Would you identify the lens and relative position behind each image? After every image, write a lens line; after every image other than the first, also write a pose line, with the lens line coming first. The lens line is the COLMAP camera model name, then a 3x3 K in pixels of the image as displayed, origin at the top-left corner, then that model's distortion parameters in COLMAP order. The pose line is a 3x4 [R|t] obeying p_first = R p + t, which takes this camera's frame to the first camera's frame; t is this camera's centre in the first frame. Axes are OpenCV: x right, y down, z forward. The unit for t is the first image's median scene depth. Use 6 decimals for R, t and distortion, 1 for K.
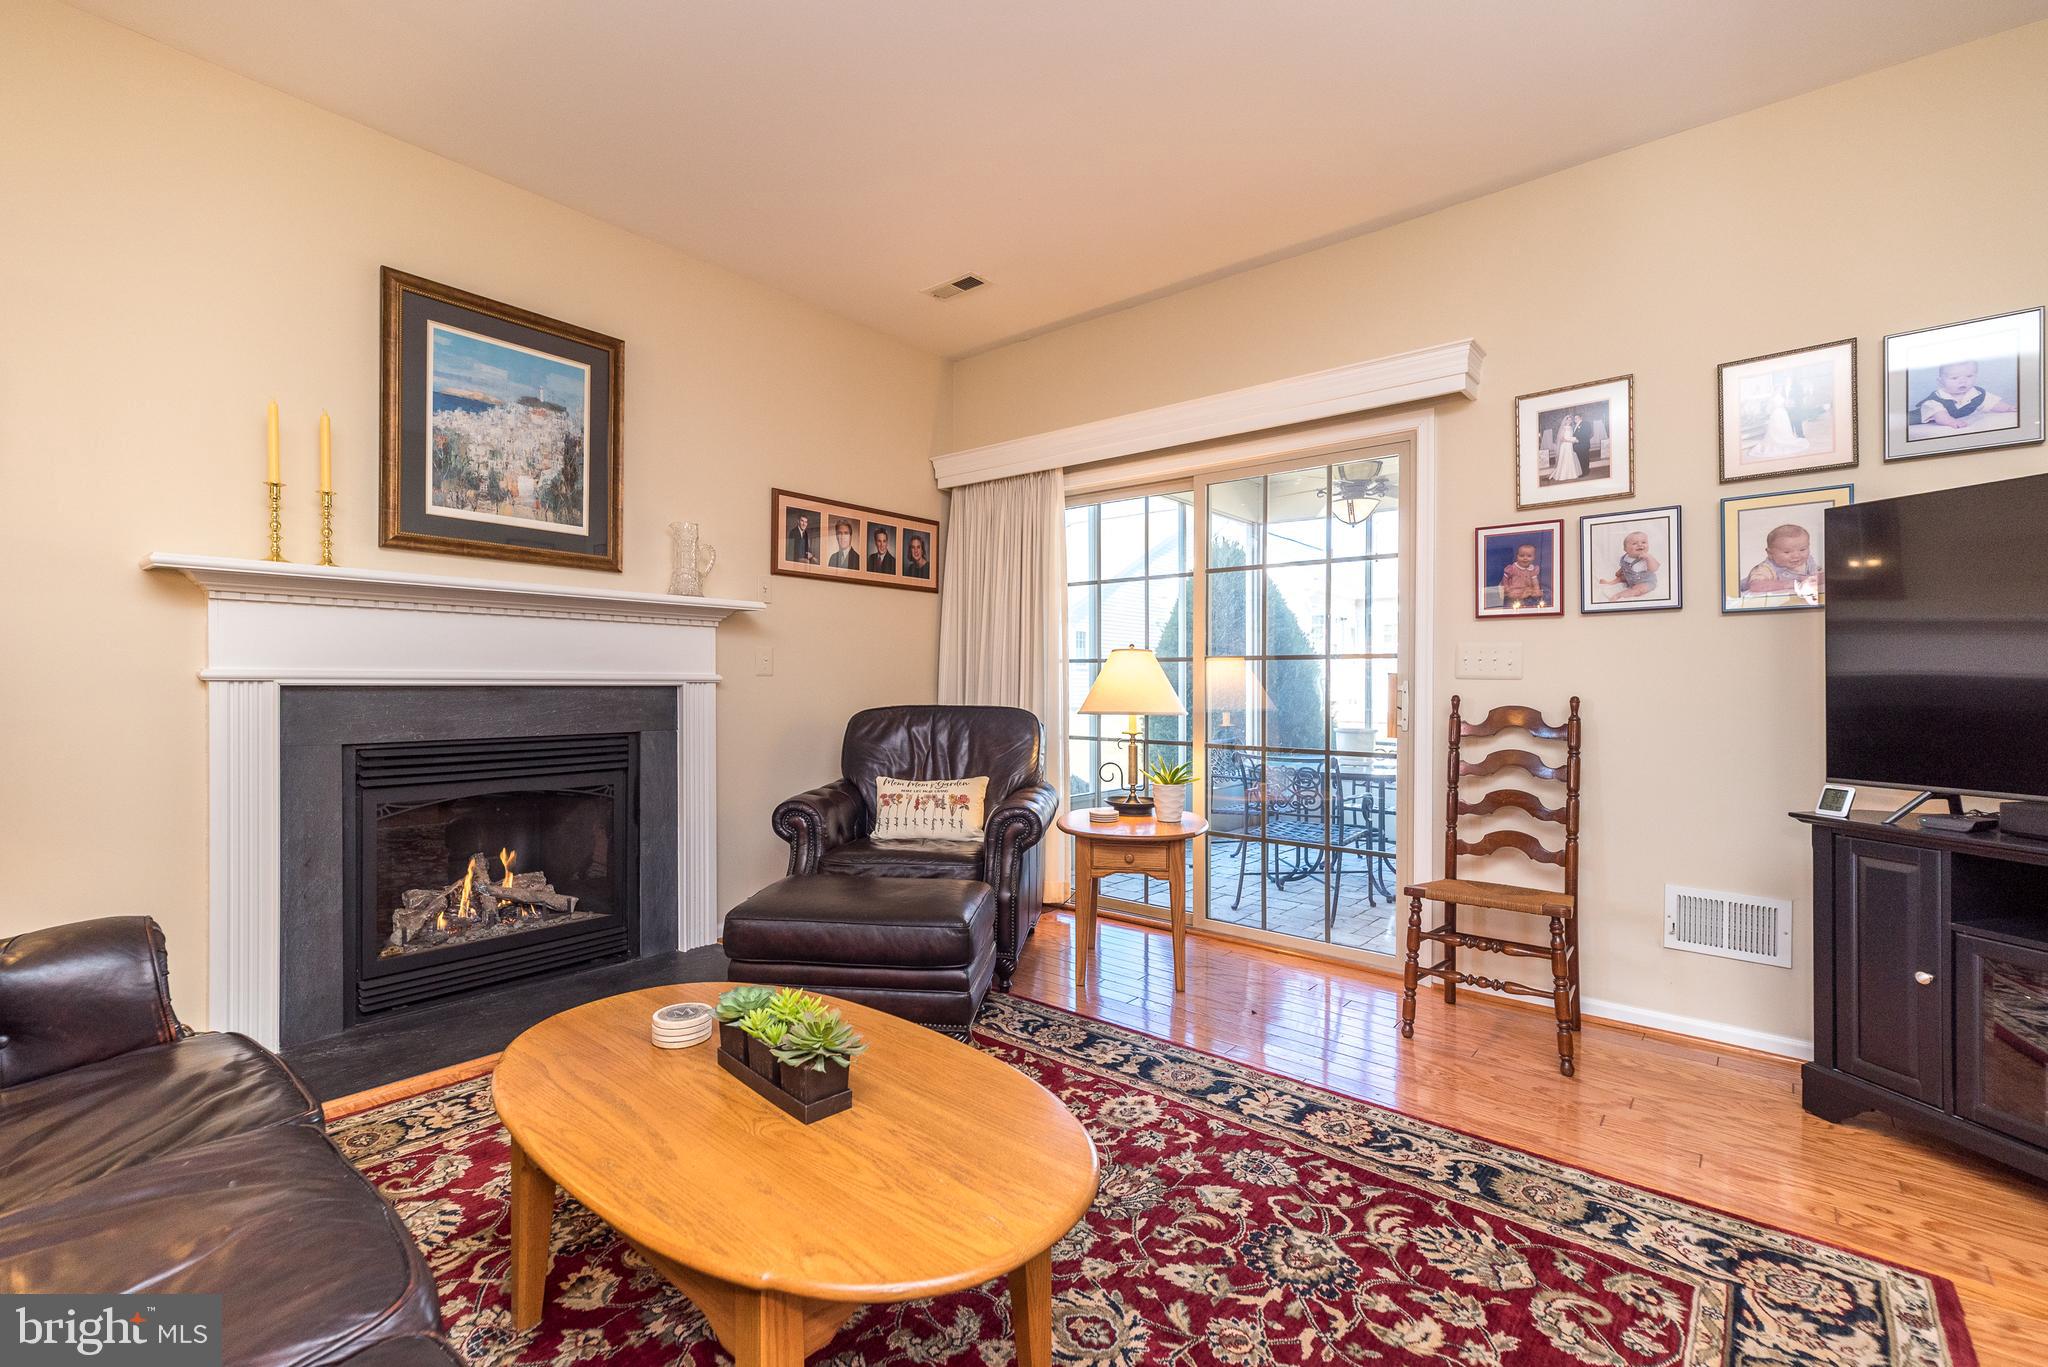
lens RADIAL K [[893.8, 0, 1002.0], [0, 893.8, 681.3], [0, 0, 1]] dist [0.010637, 0.000463]
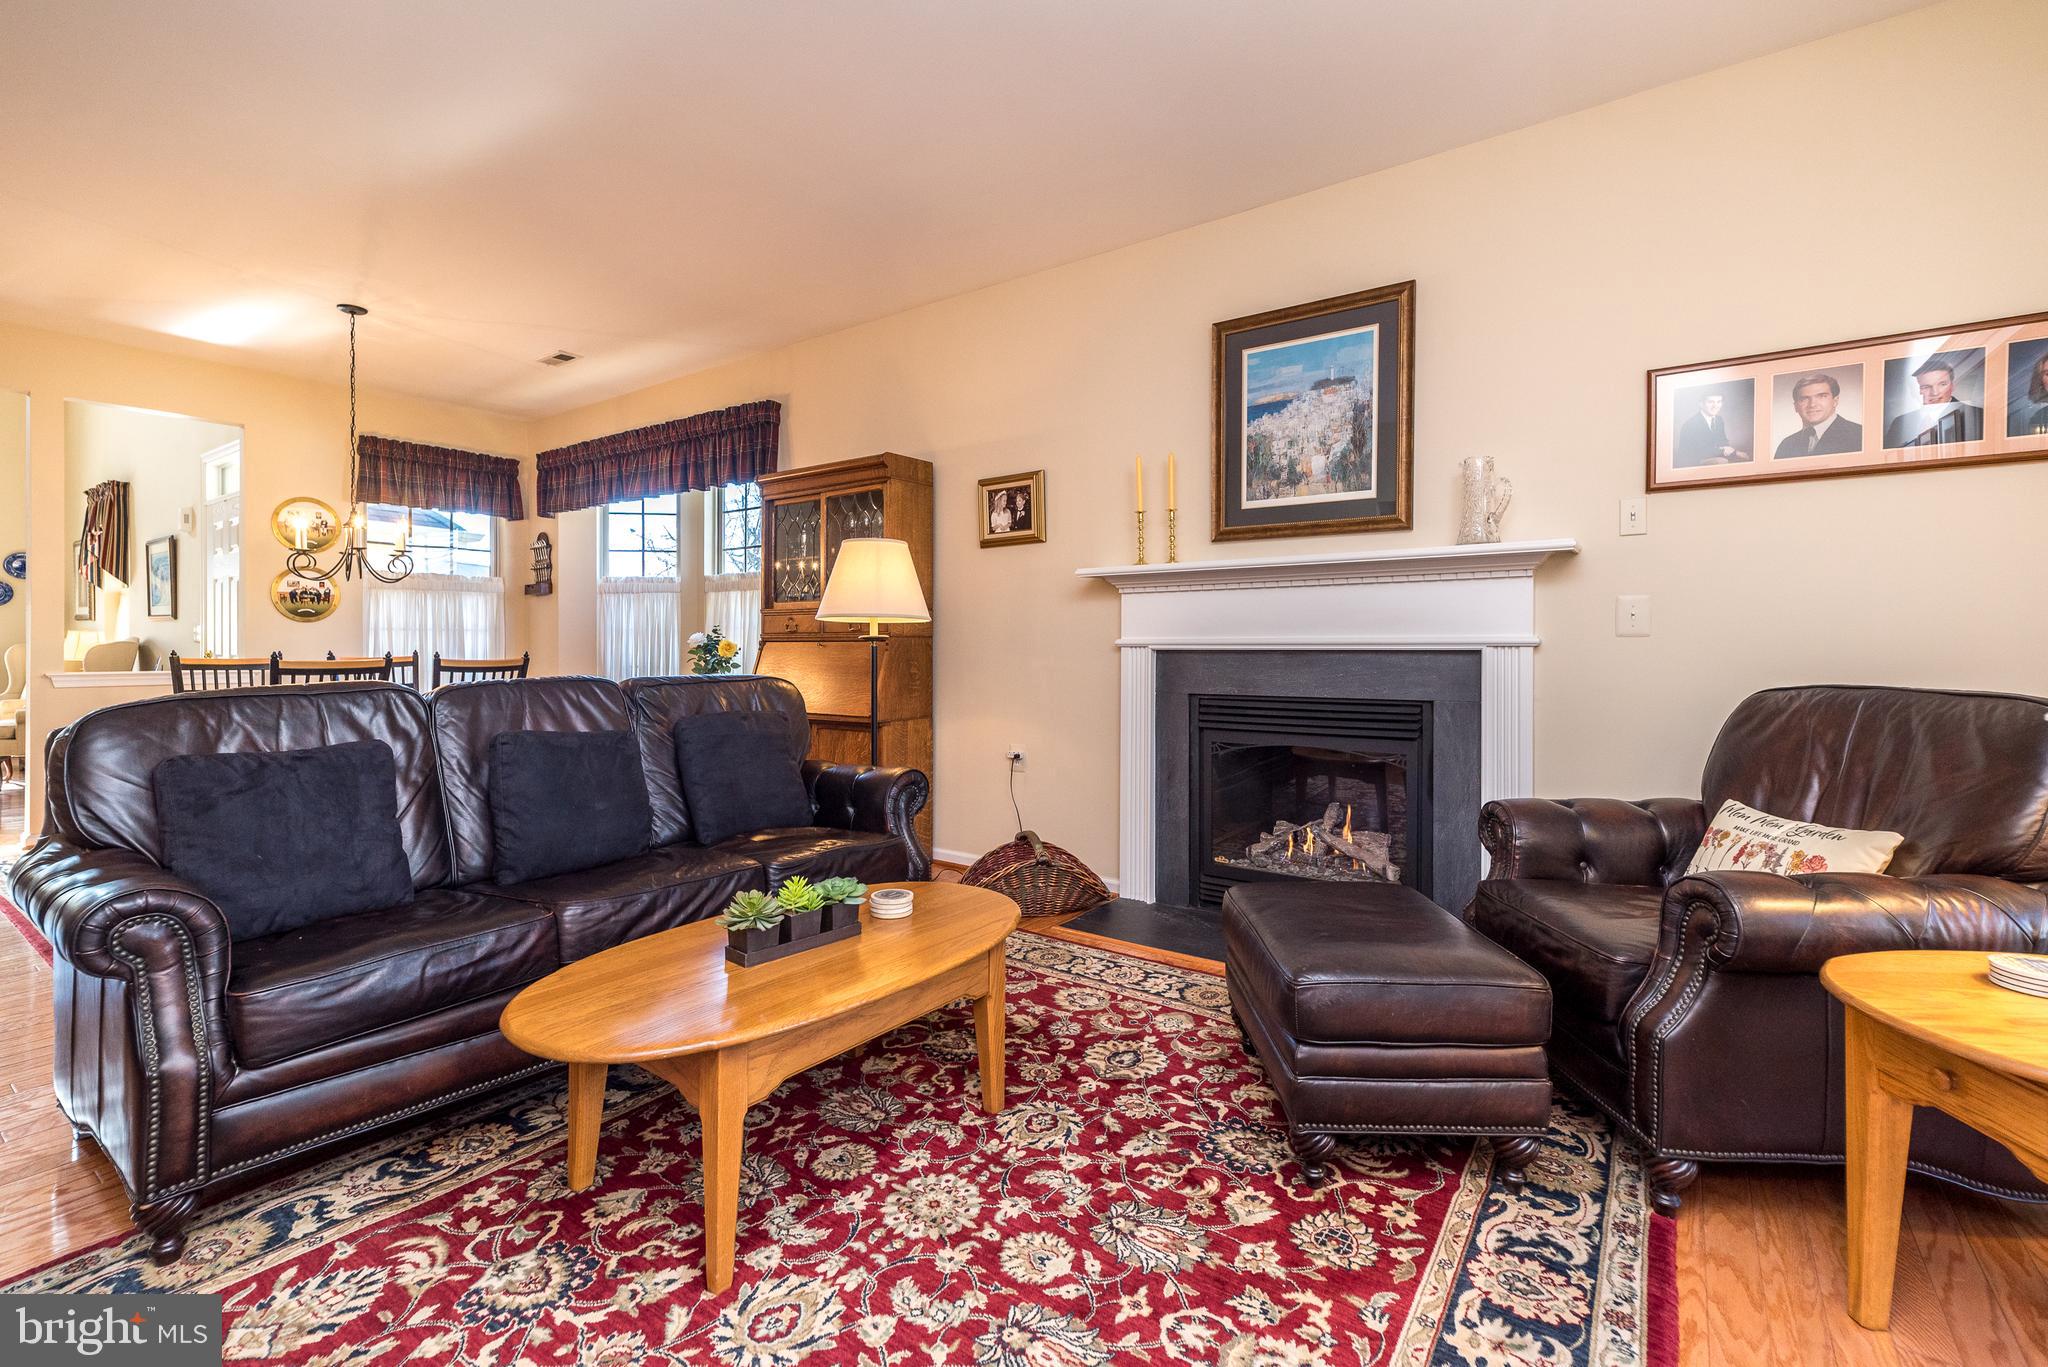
lens RADIAL K [[893.8, 0, 1021.0], [0, 893.8, 646.8], [0, 0, 1]] dist [0.010637, 0.000463]
pose [[0.090152, -0.004728, -0.995917, 0.595931], [0.002899, 0.999986, -0.004485, 0.005434], [0.995924, -0.002483, 0.090164, 0.649503]]
